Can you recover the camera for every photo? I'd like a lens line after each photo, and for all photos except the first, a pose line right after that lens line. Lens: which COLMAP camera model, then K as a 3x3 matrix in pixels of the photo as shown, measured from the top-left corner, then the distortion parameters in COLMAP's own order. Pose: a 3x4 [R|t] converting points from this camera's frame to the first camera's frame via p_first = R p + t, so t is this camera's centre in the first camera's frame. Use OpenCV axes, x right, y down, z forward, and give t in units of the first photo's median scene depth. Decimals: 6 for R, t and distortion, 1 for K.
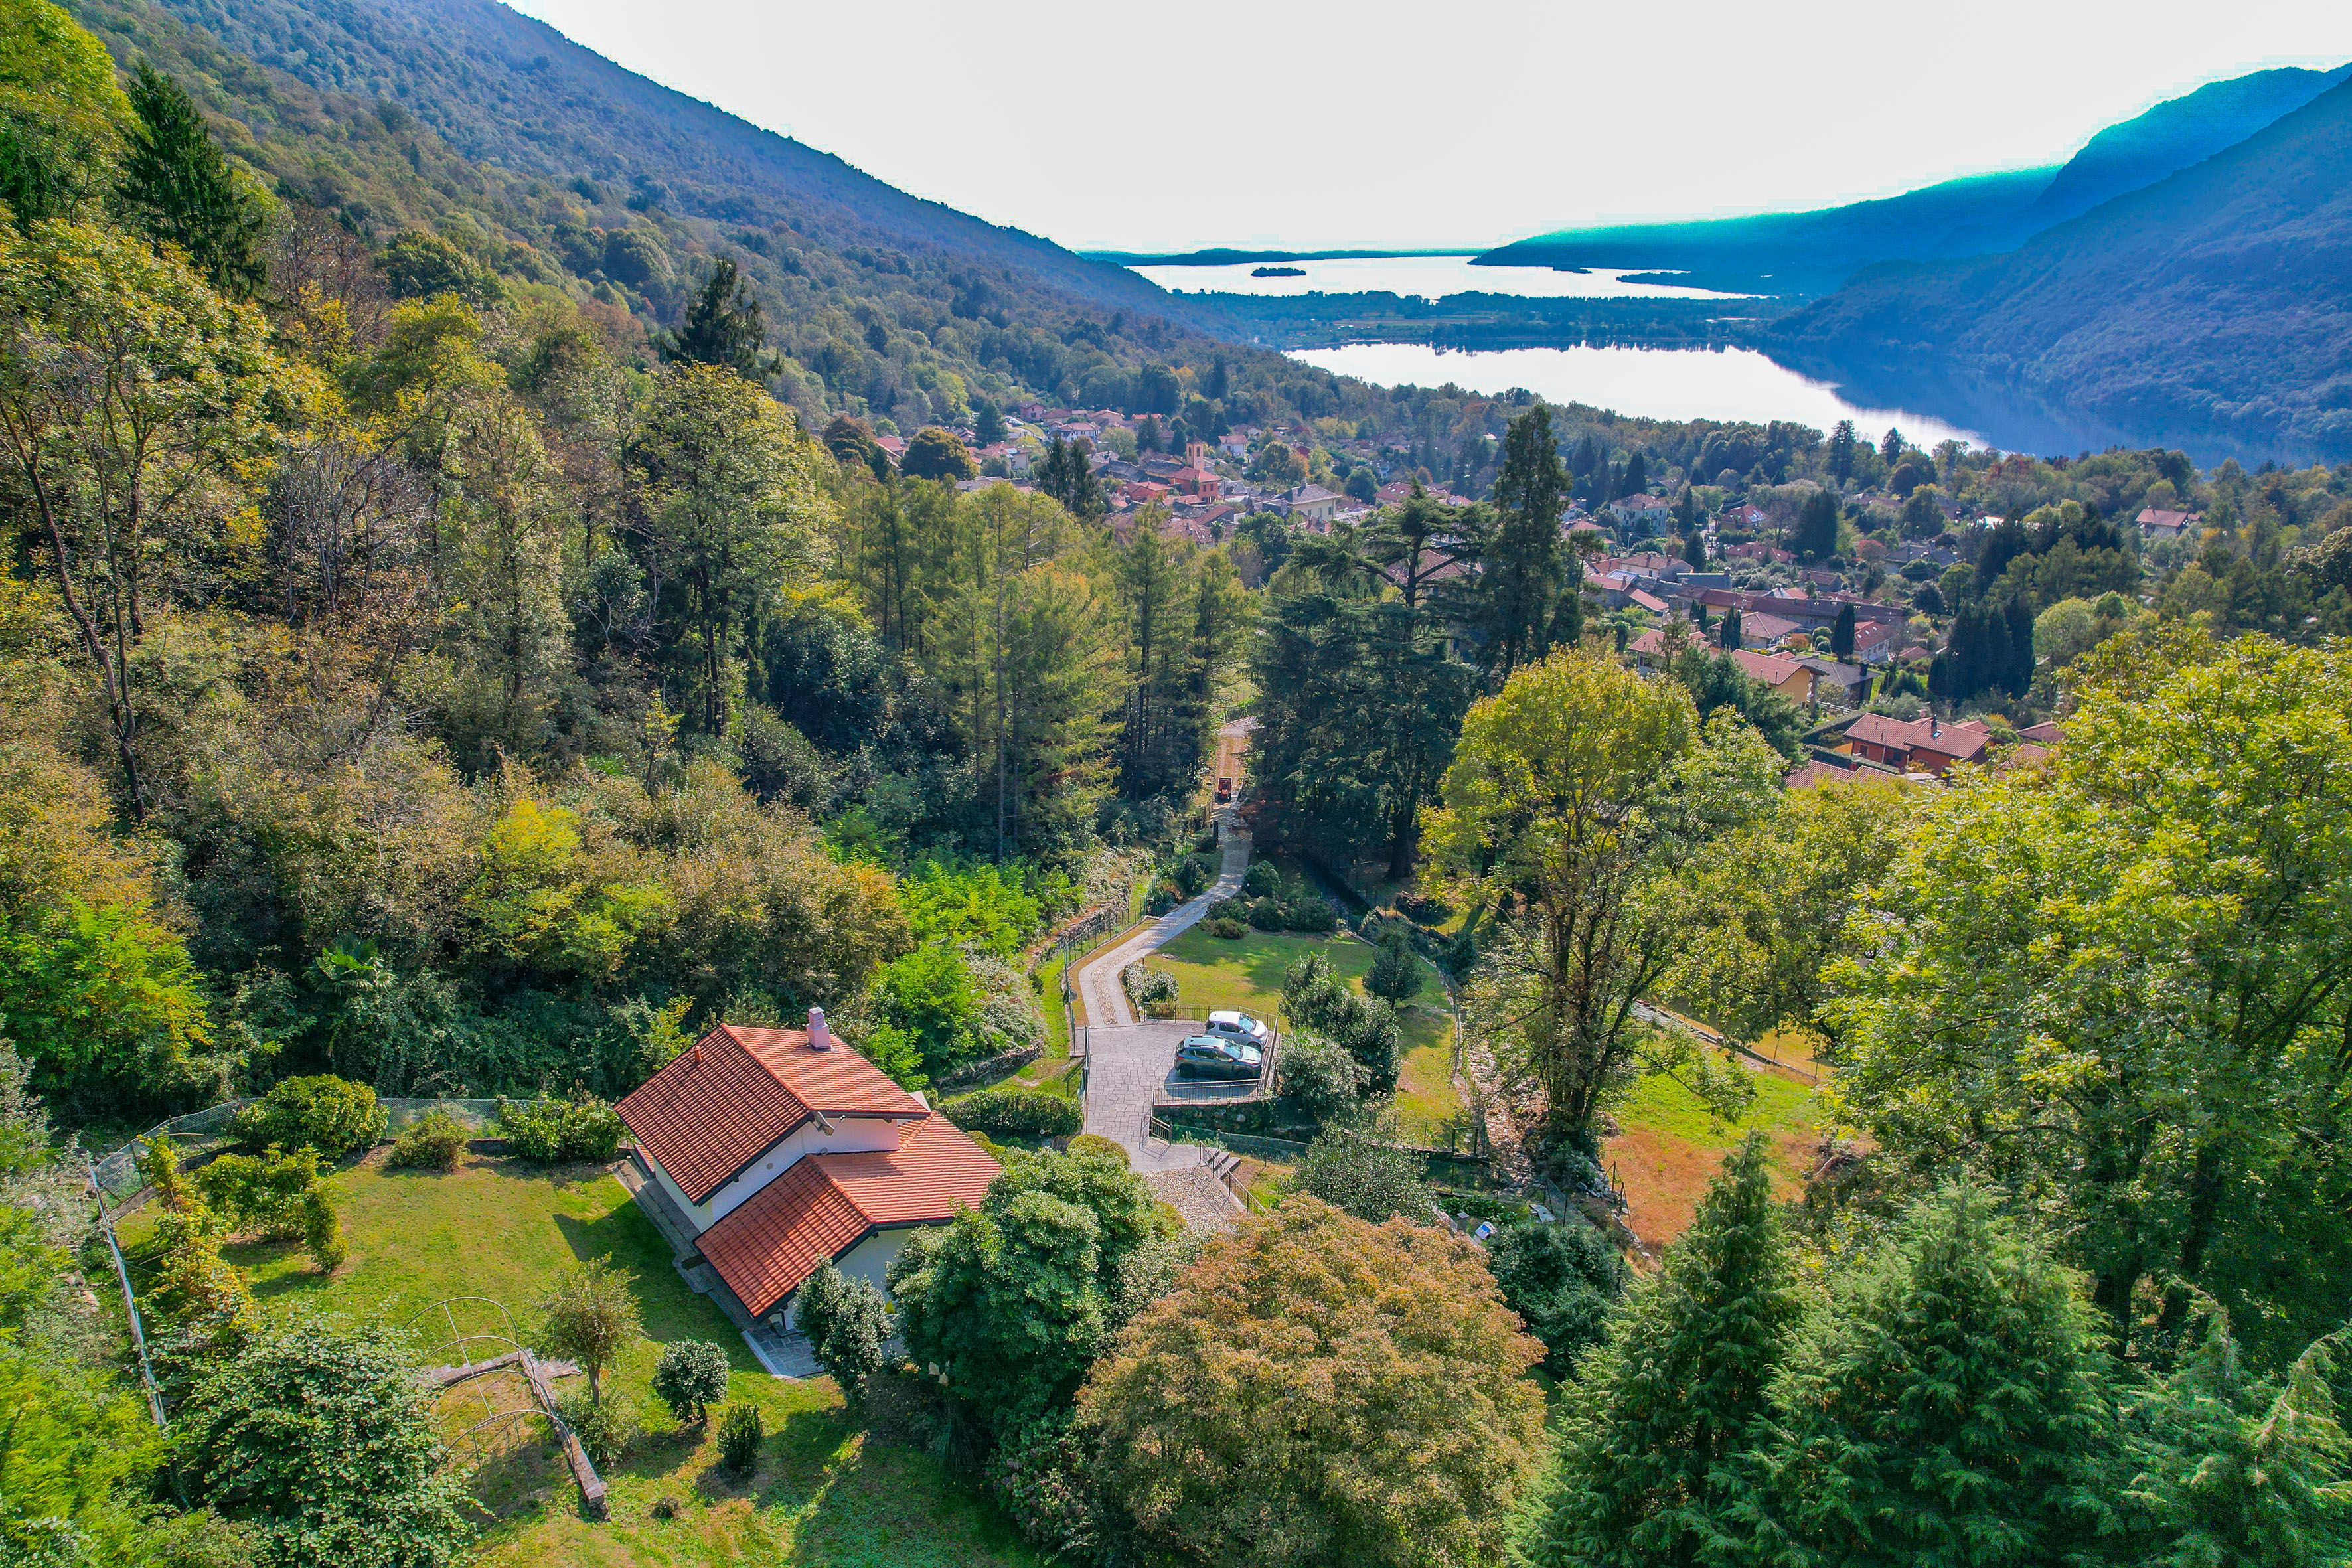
lens RADIAL K [[1503.3, 0, 1173.1], [0, 1503.3, 797.7], [0, 0, 1]] dist [-0.072645, 0.061016]
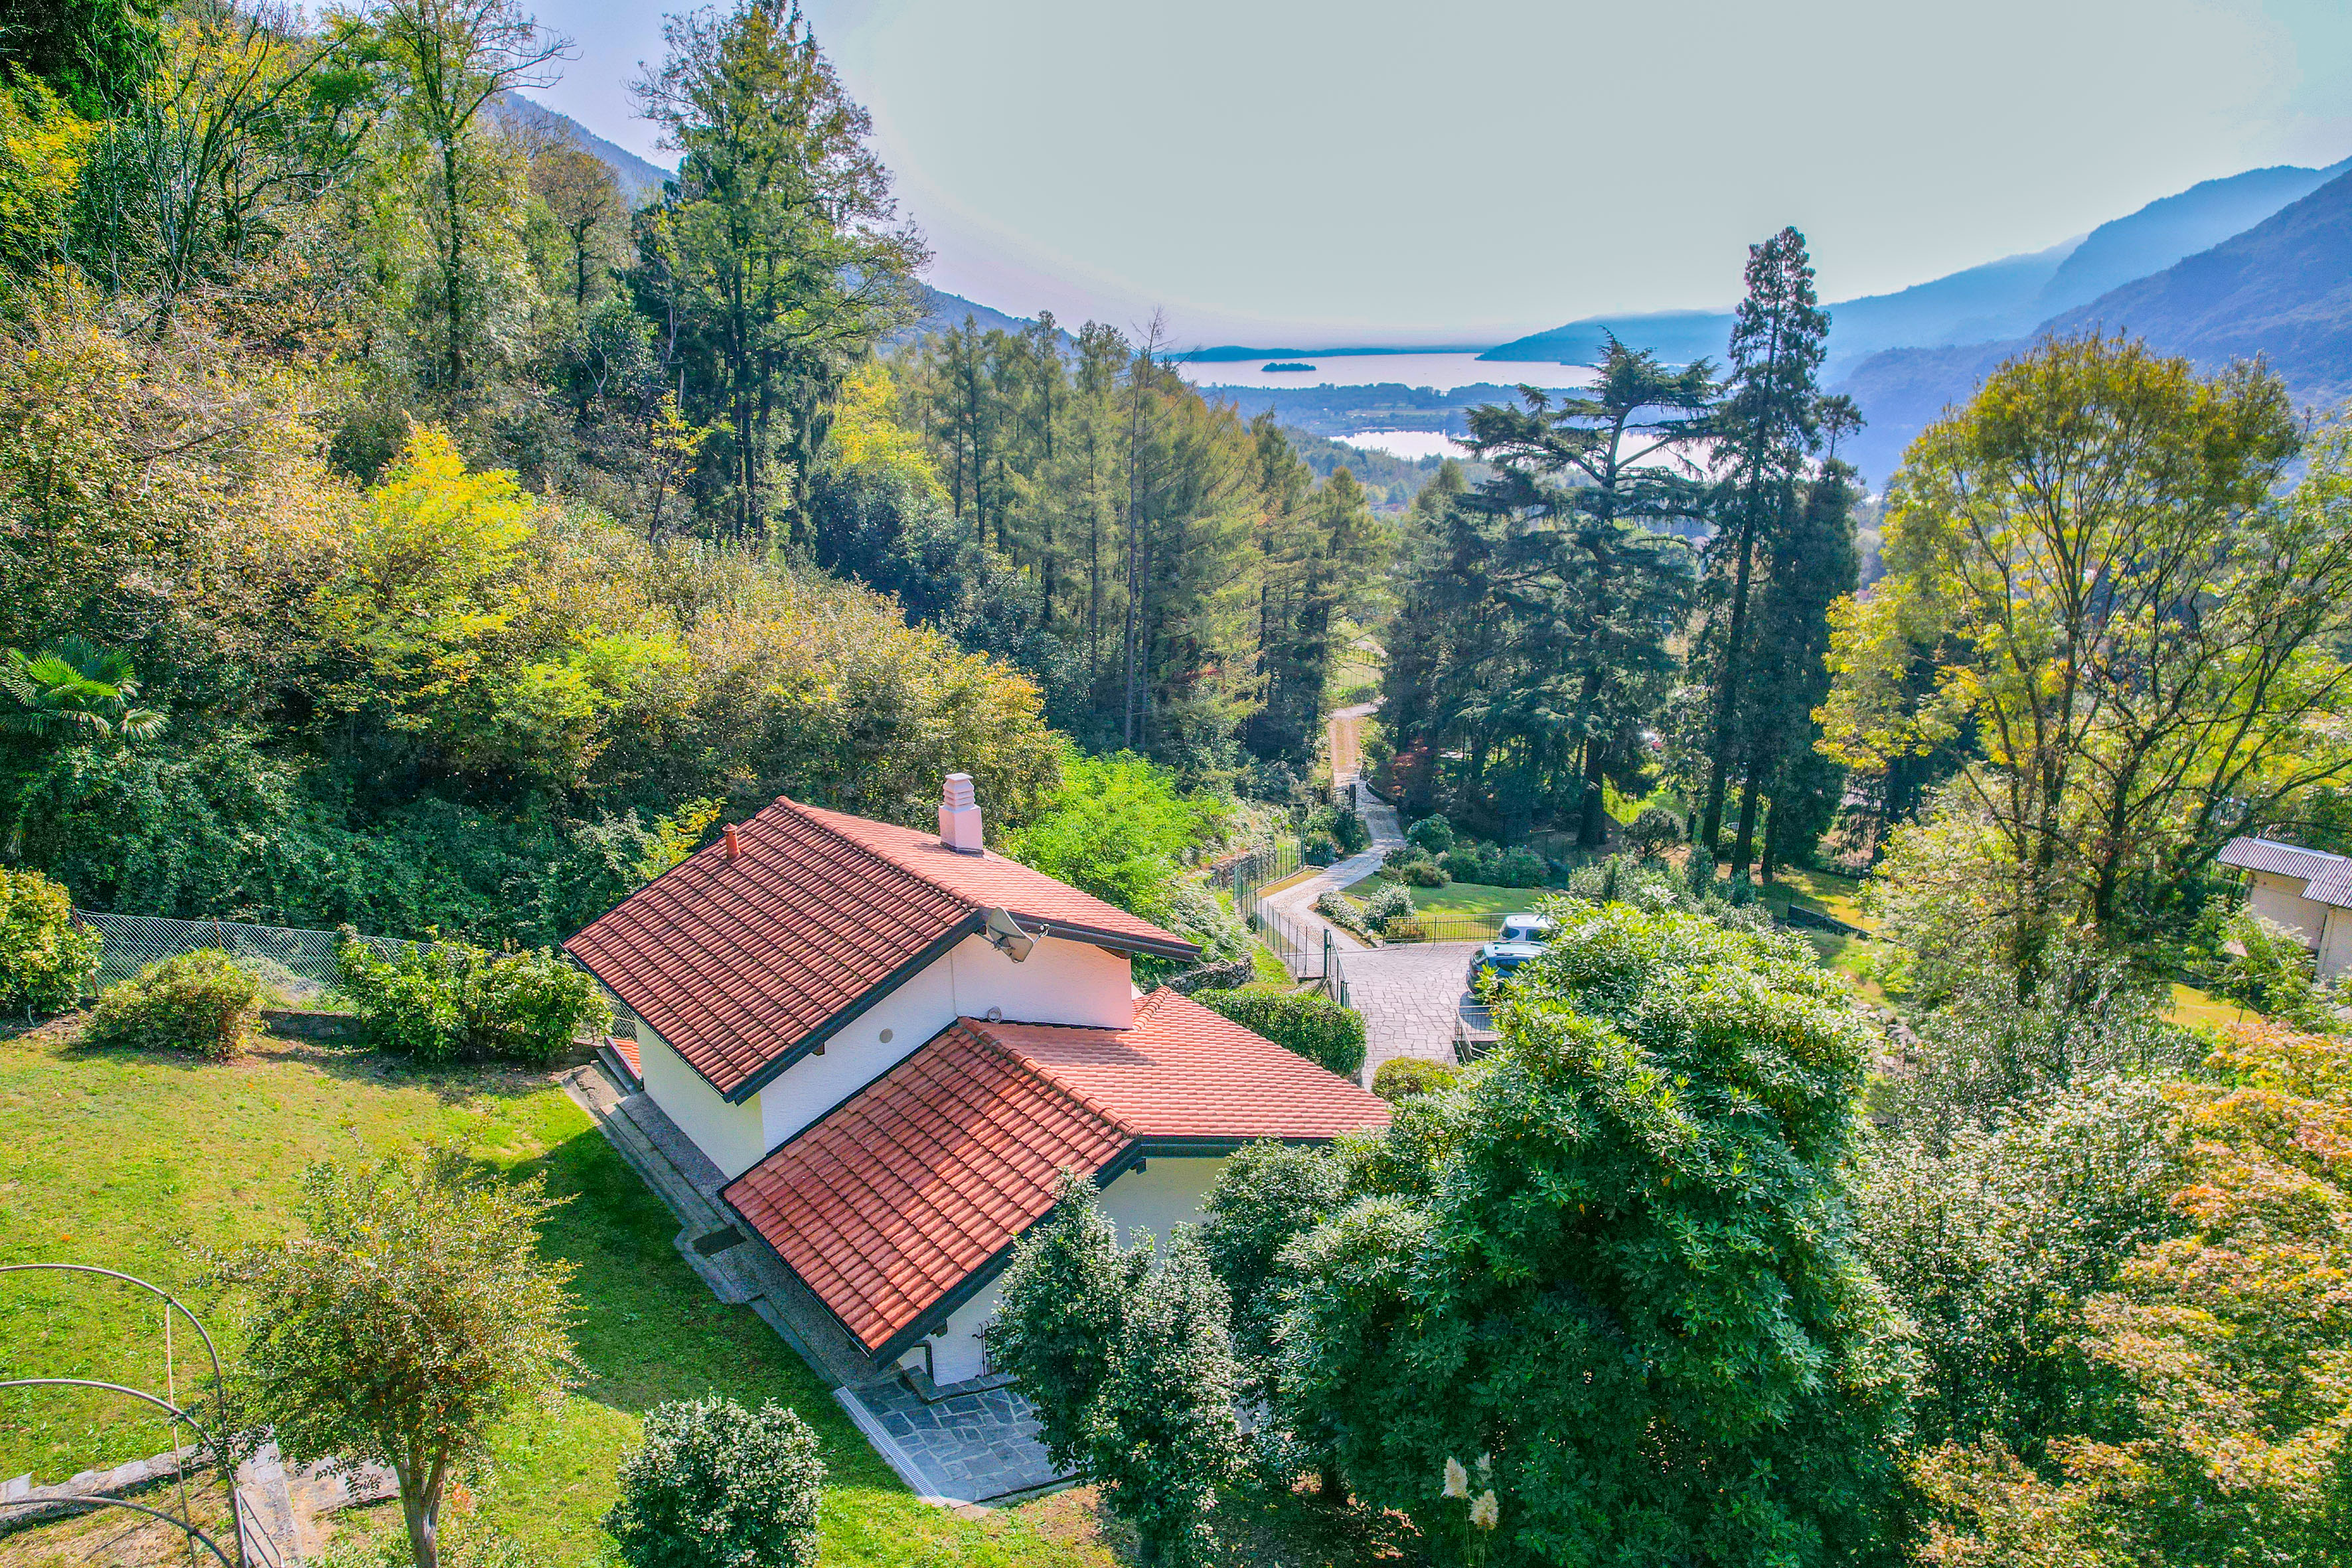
lens RADIAL K [[1503.3, 0, 1173.1], [0, 1503.3, 797.7], [0, 0, 1]] dist [-0.072645, 0.061016]
pose [[0.999967, -0.002621, -0.007713, -0.144632], [0.002147, 0.998148, -0.060798, 0.165071], [0.007858, 0.060780, 0.998120, 0.431746]]
